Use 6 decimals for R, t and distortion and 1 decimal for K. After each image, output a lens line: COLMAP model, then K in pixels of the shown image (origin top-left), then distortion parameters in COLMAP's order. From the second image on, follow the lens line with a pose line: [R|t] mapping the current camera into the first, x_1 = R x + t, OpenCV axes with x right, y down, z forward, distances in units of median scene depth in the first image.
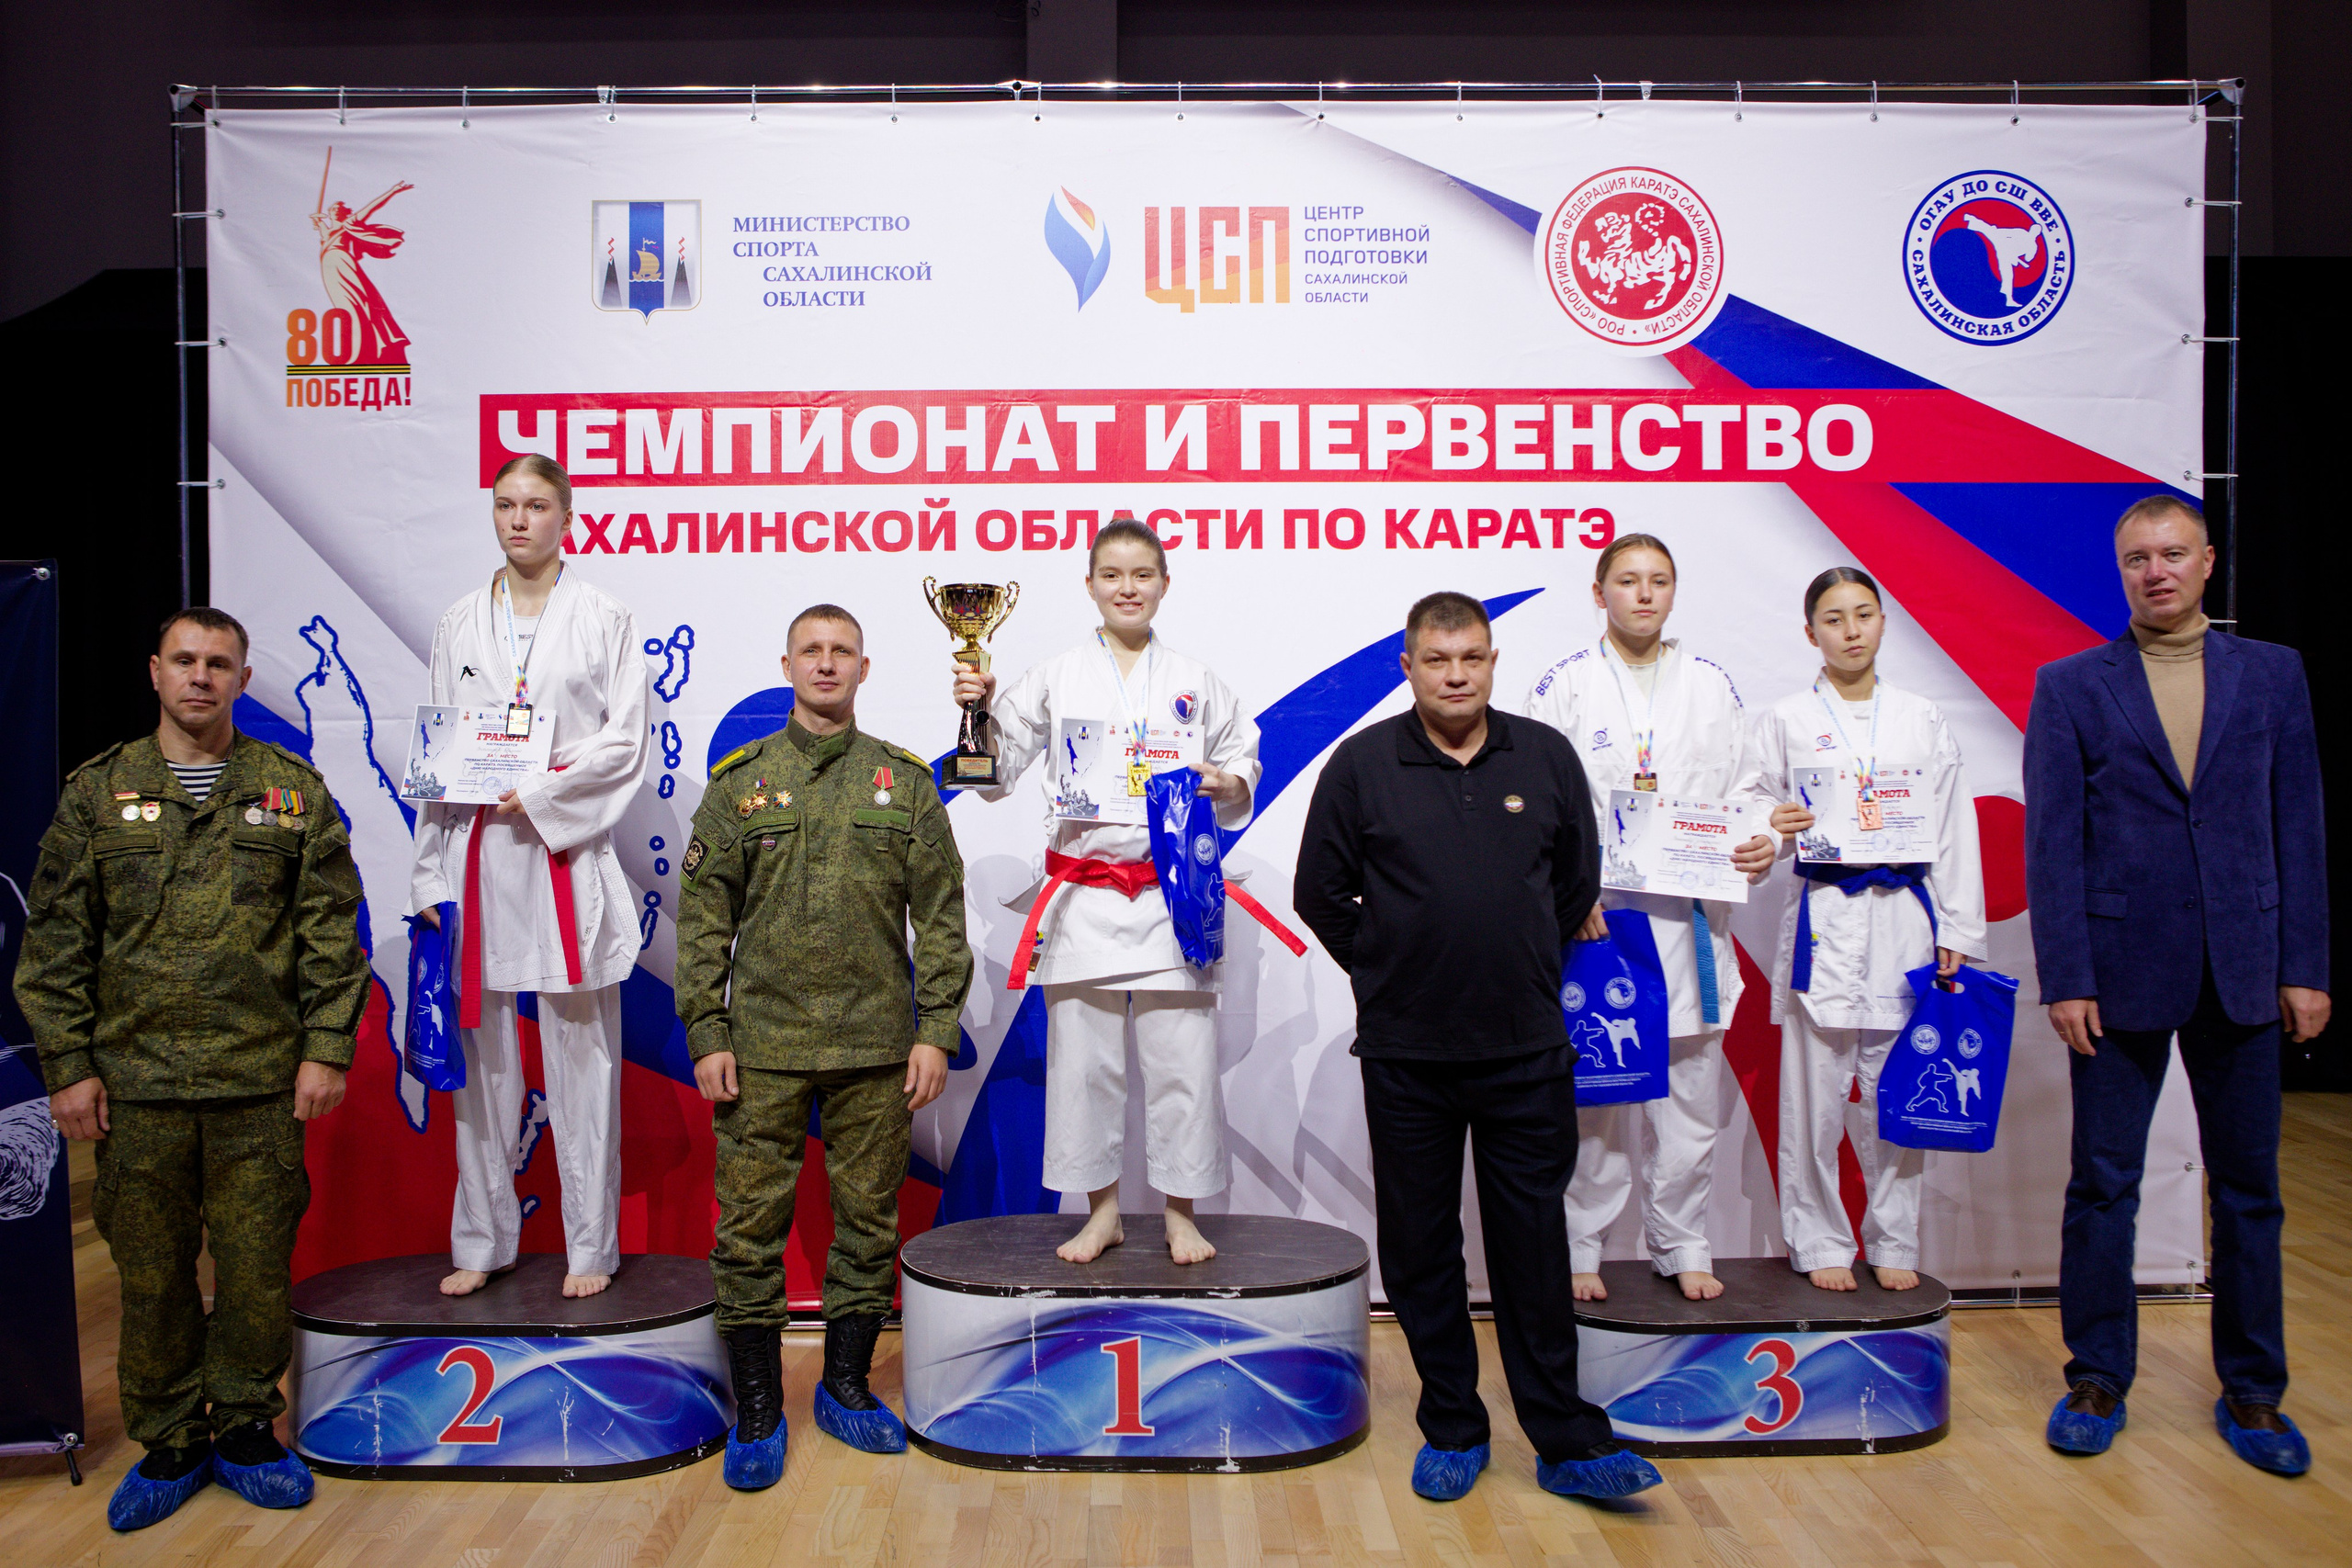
lens RADIAL K [[2322.9, 0, 1195.1], [0, 2322.9, 695.9], [0, 0, 1]] dist [-0.047606, 0.000000]
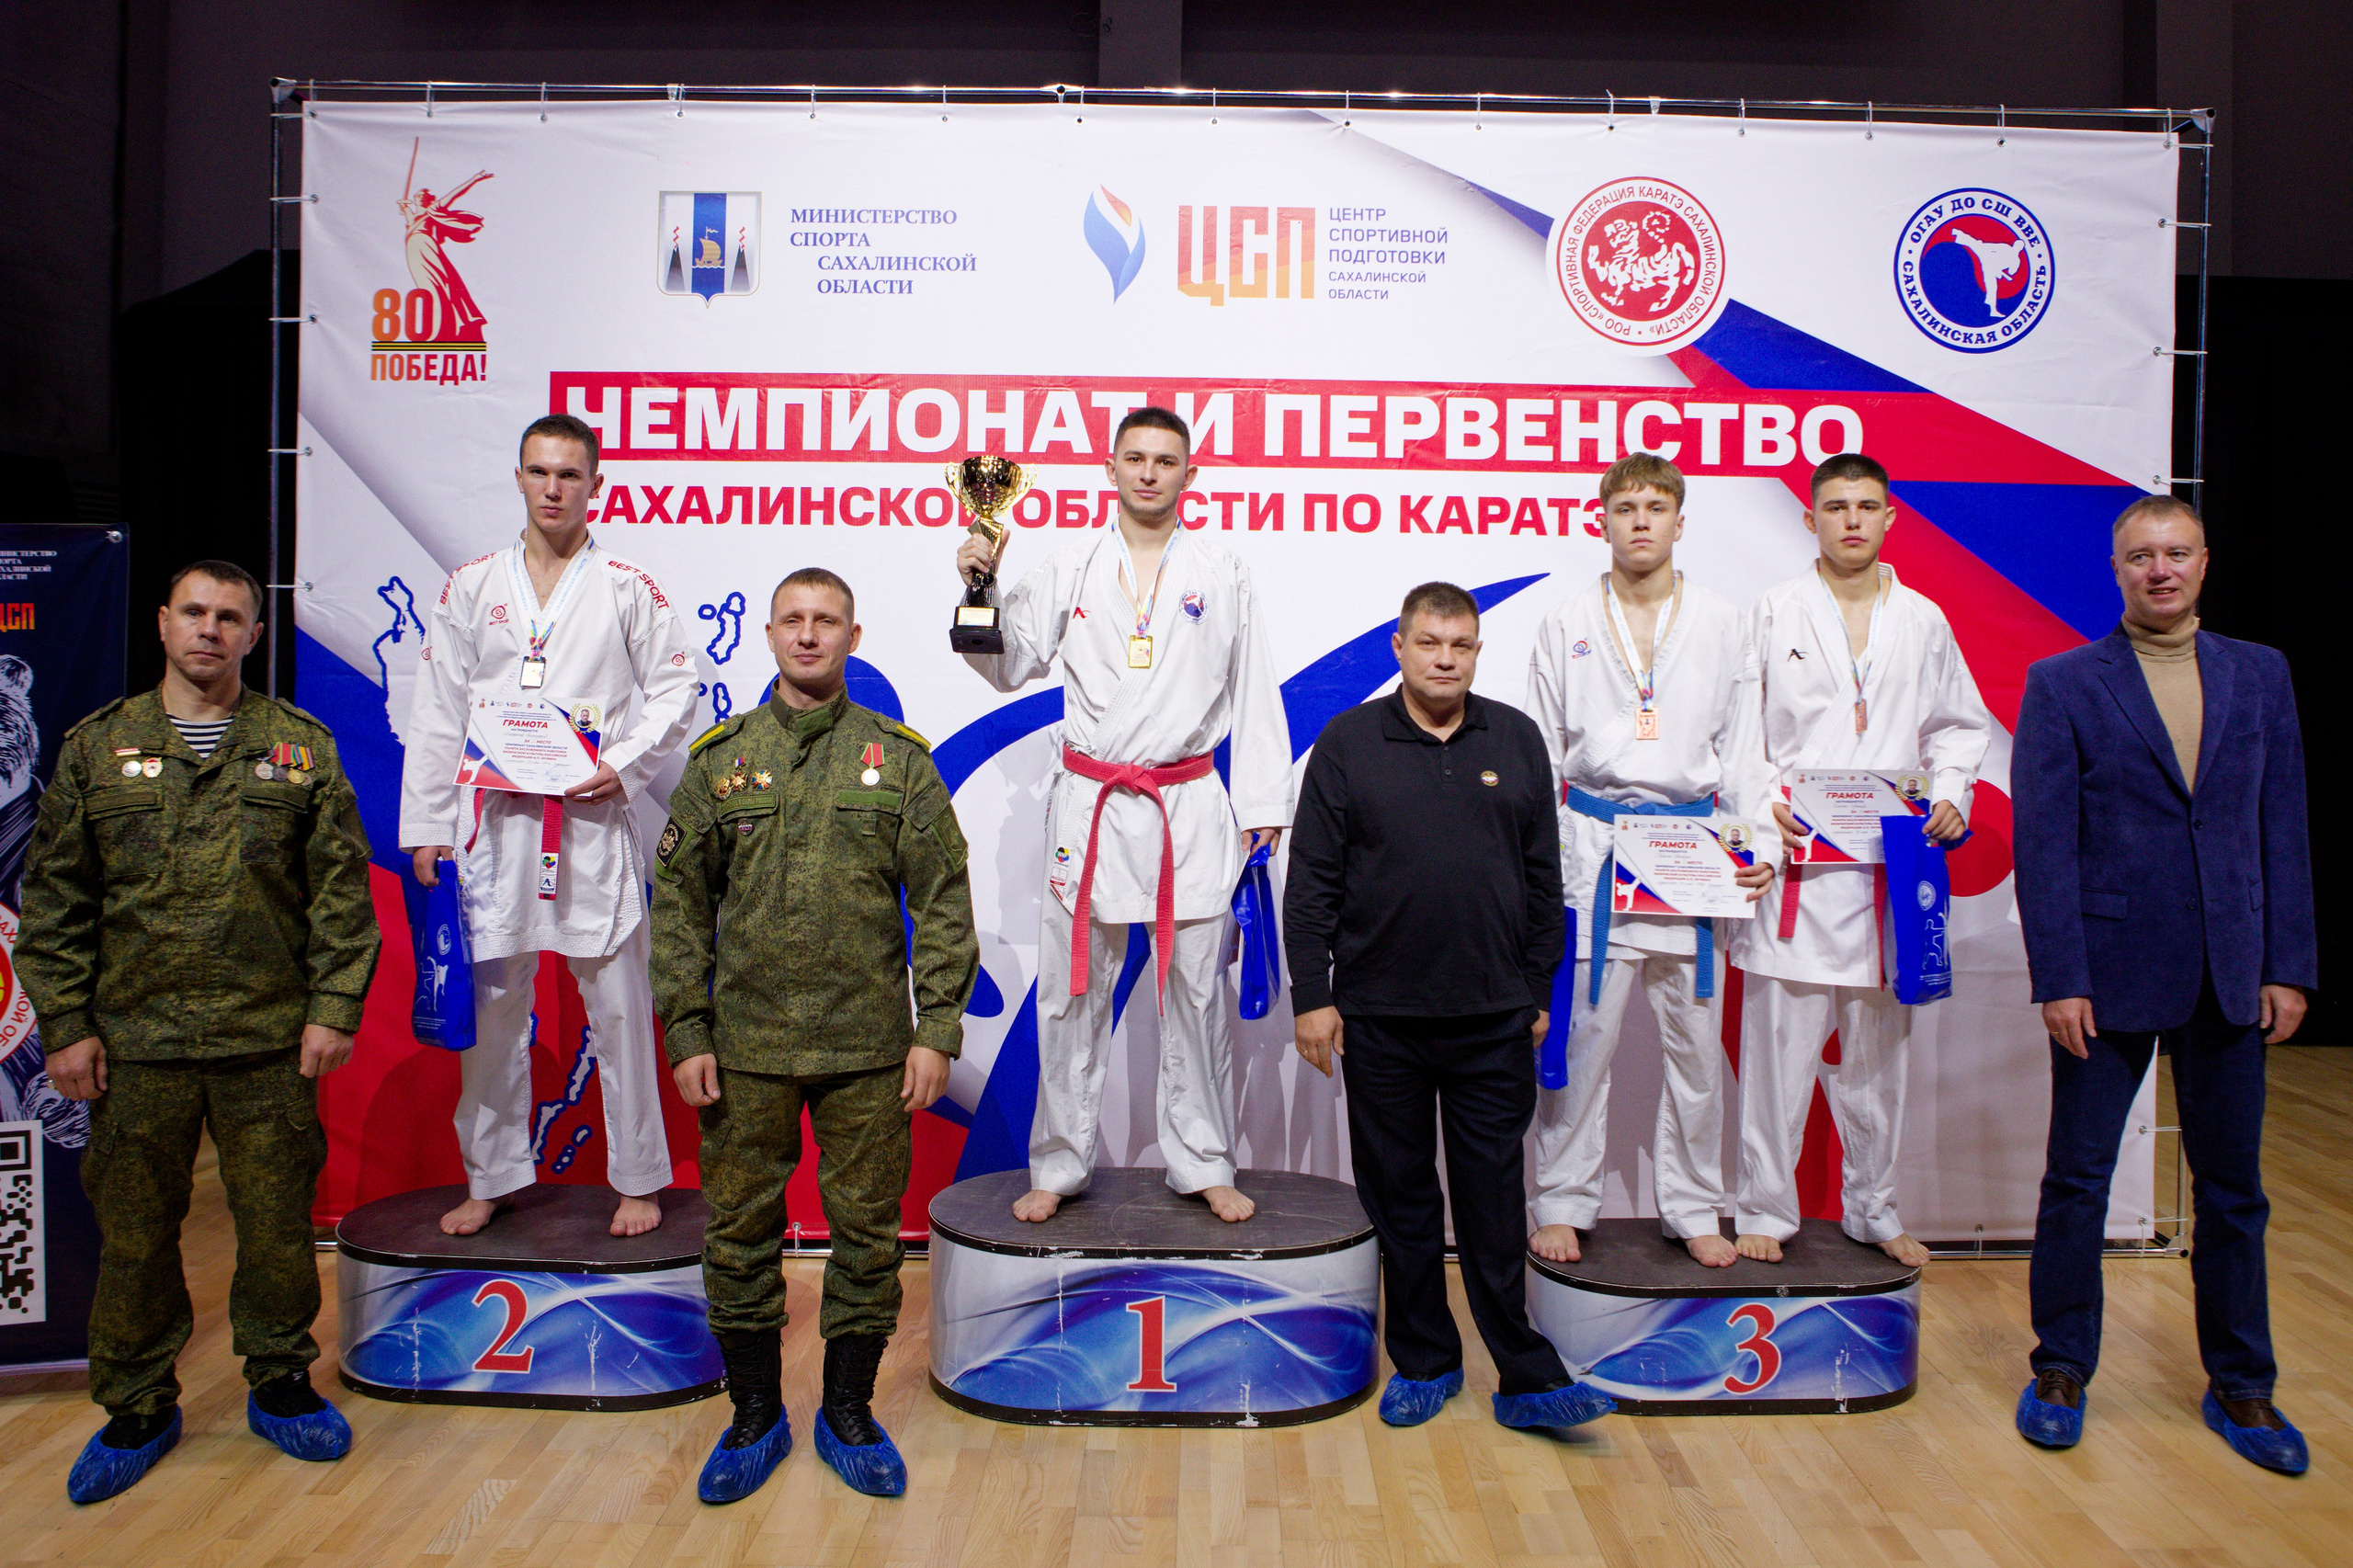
lens RADIAL K [[1965.3, 0, 1214.0], [0, 1965.3, 676.2], [0, 0, 1]] dist [-0.091498, 0.064978]
pose [[0.999737, 0.020561, -0.010149, 0.007853], [-0.020503, 0.999773, 0.005790, -0.001660], [0.010266, -0.005580, 0.999932, 0.107284]]
